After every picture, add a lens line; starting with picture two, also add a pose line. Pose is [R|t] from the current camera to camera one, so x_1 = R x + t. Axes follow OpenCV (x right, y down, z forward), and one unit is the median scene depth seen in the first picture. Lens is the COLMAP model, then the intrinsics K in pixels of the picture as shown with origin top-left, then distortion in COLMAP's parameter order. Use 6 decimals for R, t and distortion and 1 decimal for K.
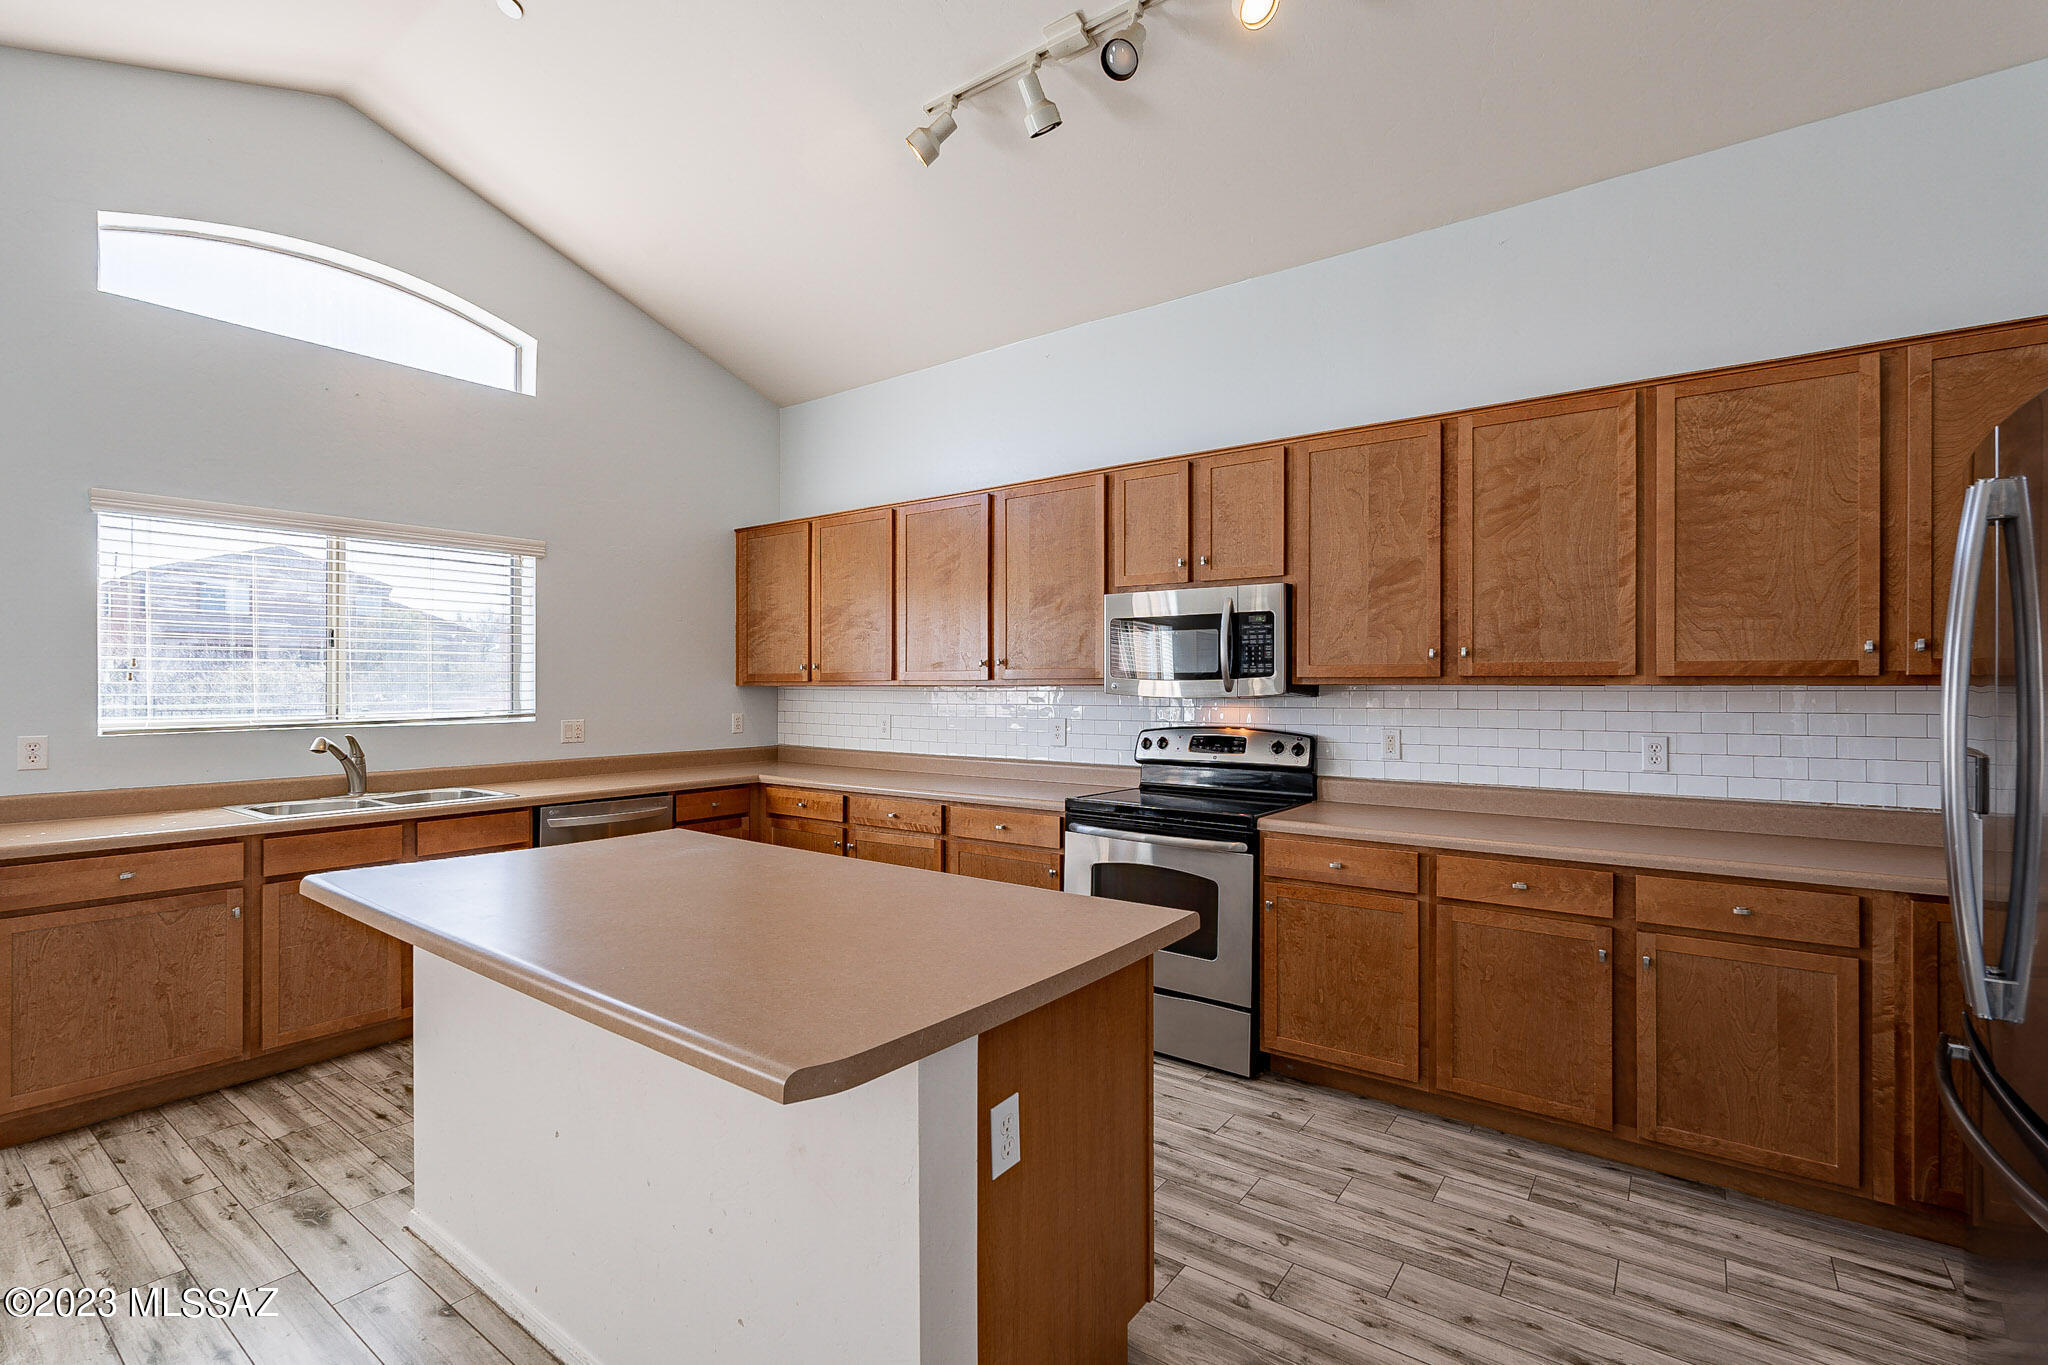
lens RADIAL K [[896.4, 0, 1024.0], [0, 896.4, 682.5], [0, 0, 1]] dist [-0.000266, -0.000698]
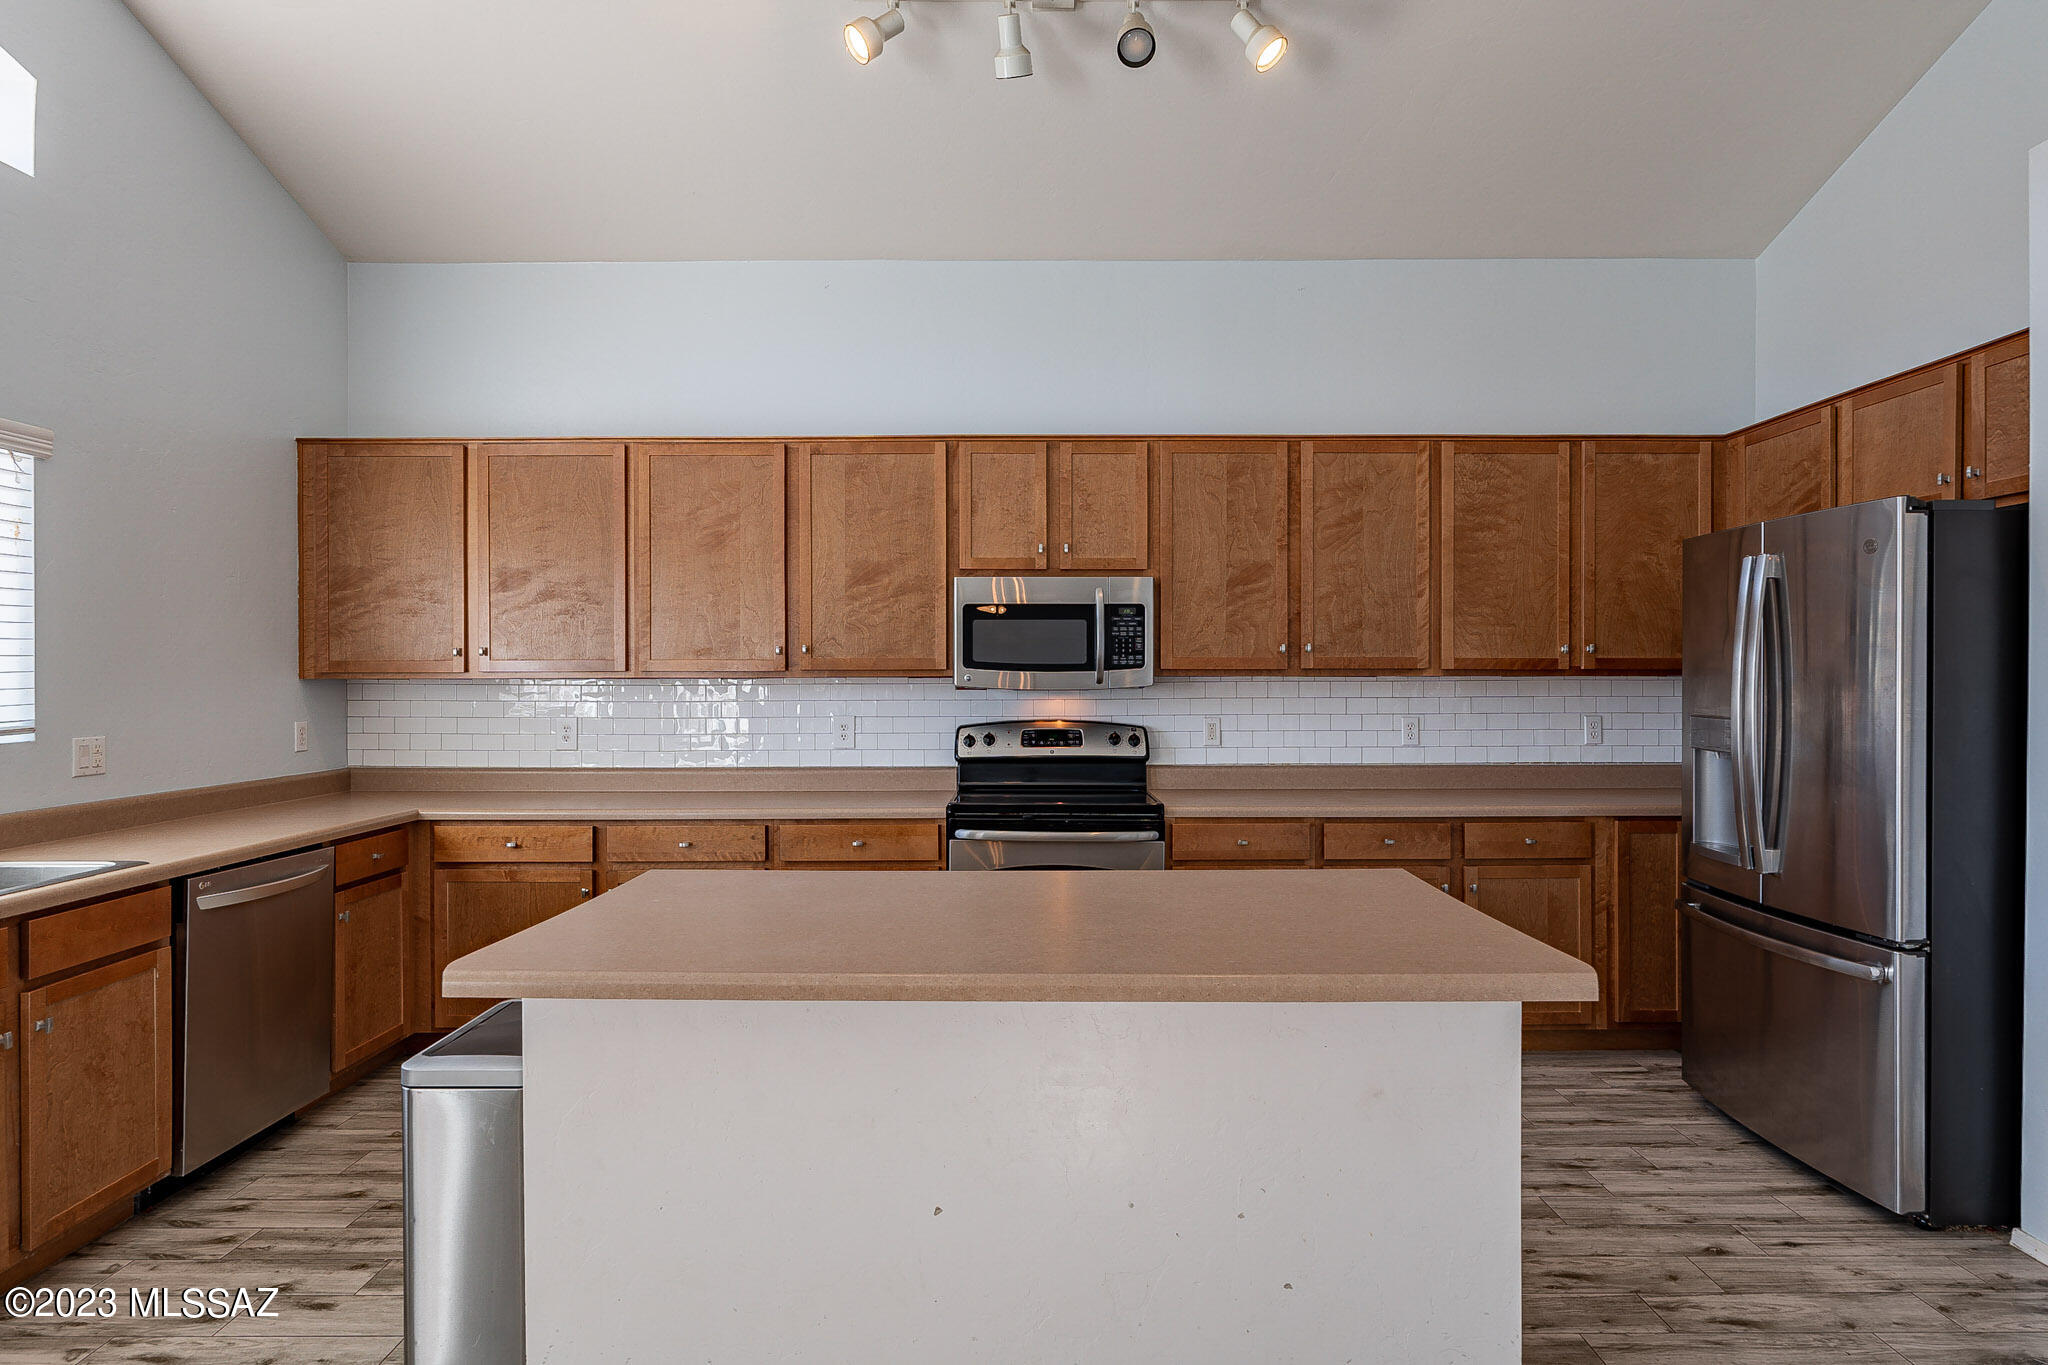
lens RADIAL K [[1121.0, 0, 989.2], [0, 1121.0, 684.7], [0, 0, 1]] dist [-0.001047, 0.000097]
pose [[0.810536, -0.005048, 0.585667, -0.628976], [-0.000230, 0.999960, 0.008937, 0.000672], [-0.585689, -0.007378, 0.810502, 0.070959]]
